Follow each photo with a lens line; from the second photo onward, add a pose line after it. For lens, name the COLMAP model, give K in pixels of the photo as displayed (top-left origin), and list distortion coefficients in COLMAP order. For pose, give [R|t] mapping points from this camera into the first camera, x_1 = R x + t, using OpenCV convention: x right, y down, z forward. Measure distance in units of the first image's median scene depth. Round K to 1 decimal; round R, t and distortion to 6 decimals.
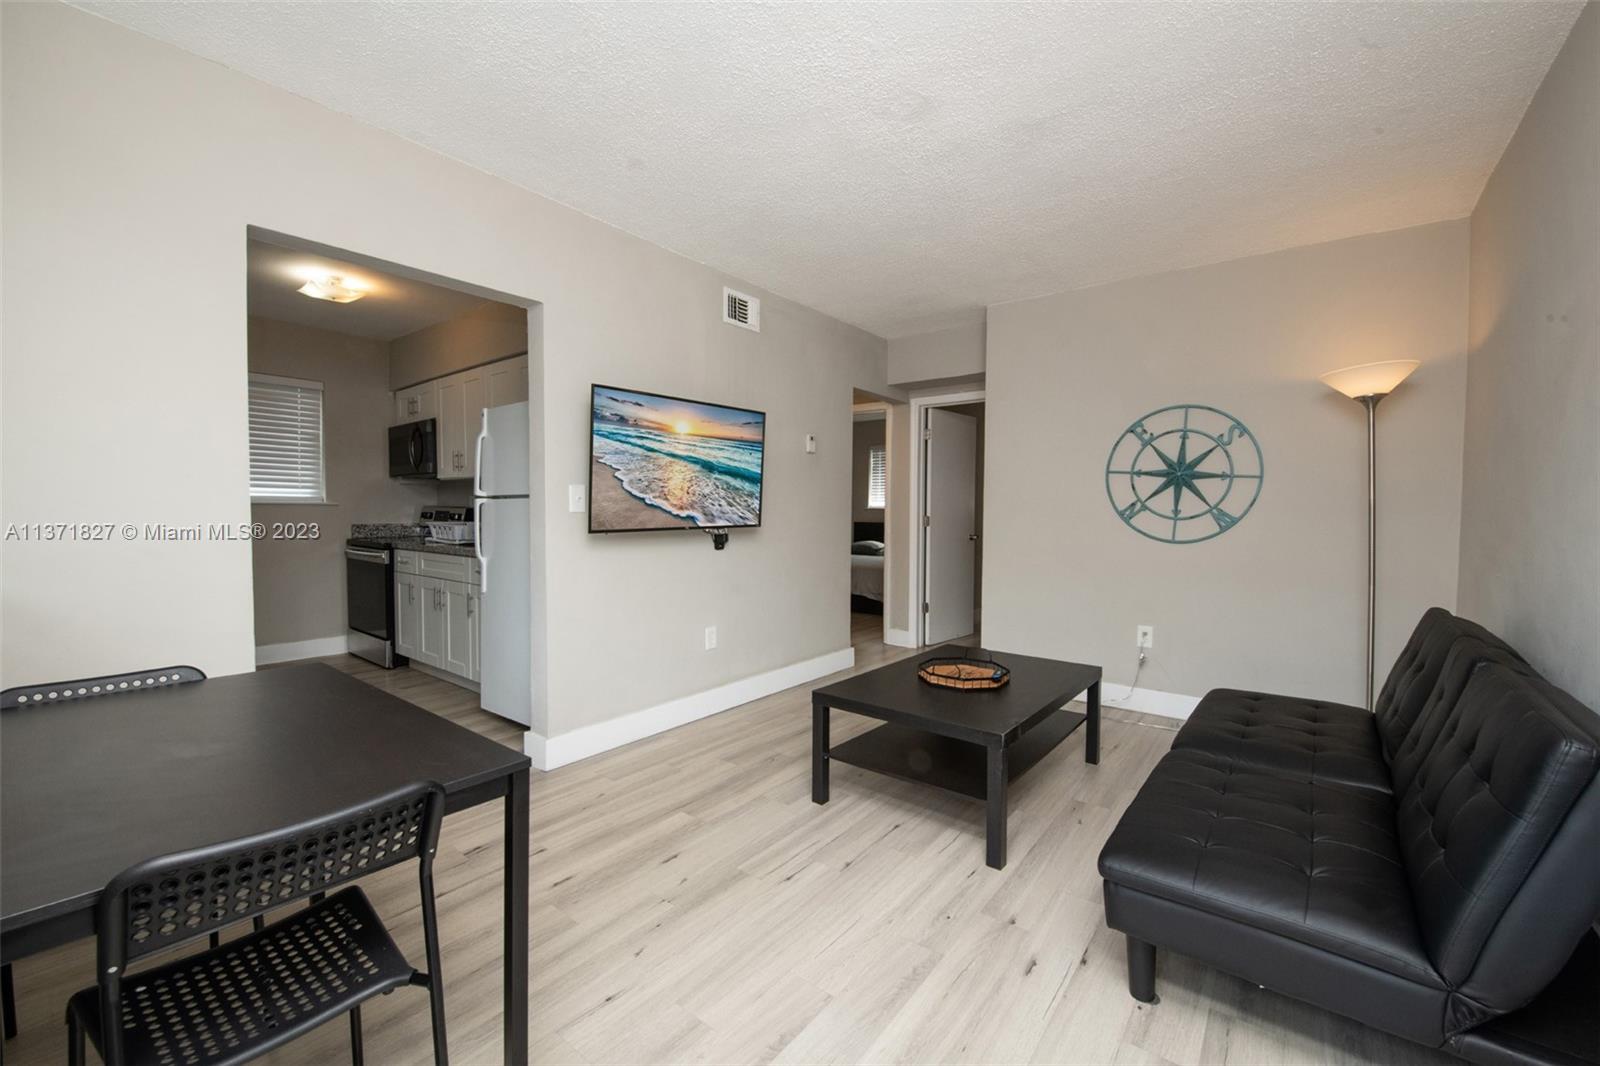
lens RADIAL K [[651.3, 0, 800.0], [0, 651.3, 533.0], [0, 0, 1]] dist [-0.000355, -0.000130]
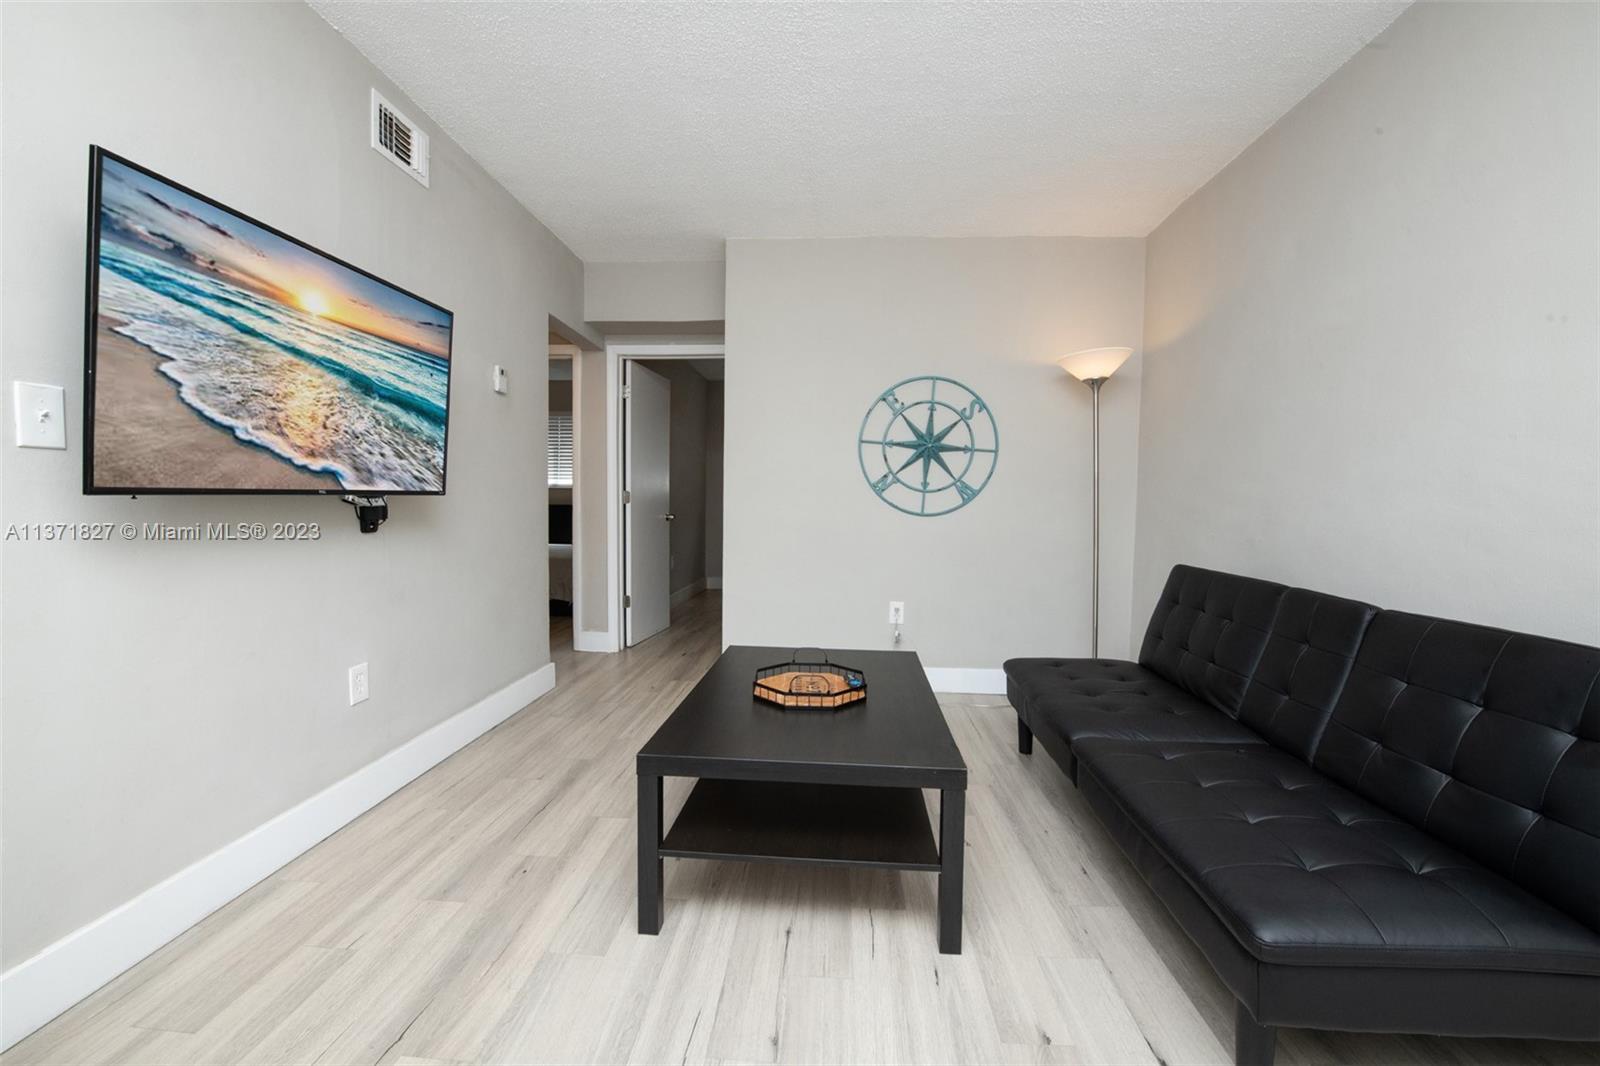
lens RADIAL K [[650.1, 0, 800.4], [0, 650.1, 529.3], [0, 0, 1]] dist [-0.000155, -0.006465]
pose [[0.822313, -0.018276, 0.568741, -0.146772], [0.010884, 0.999806, 0.016390, 0.018377], [-0.568931, -0.007287, 0.822353, 0.310136]]
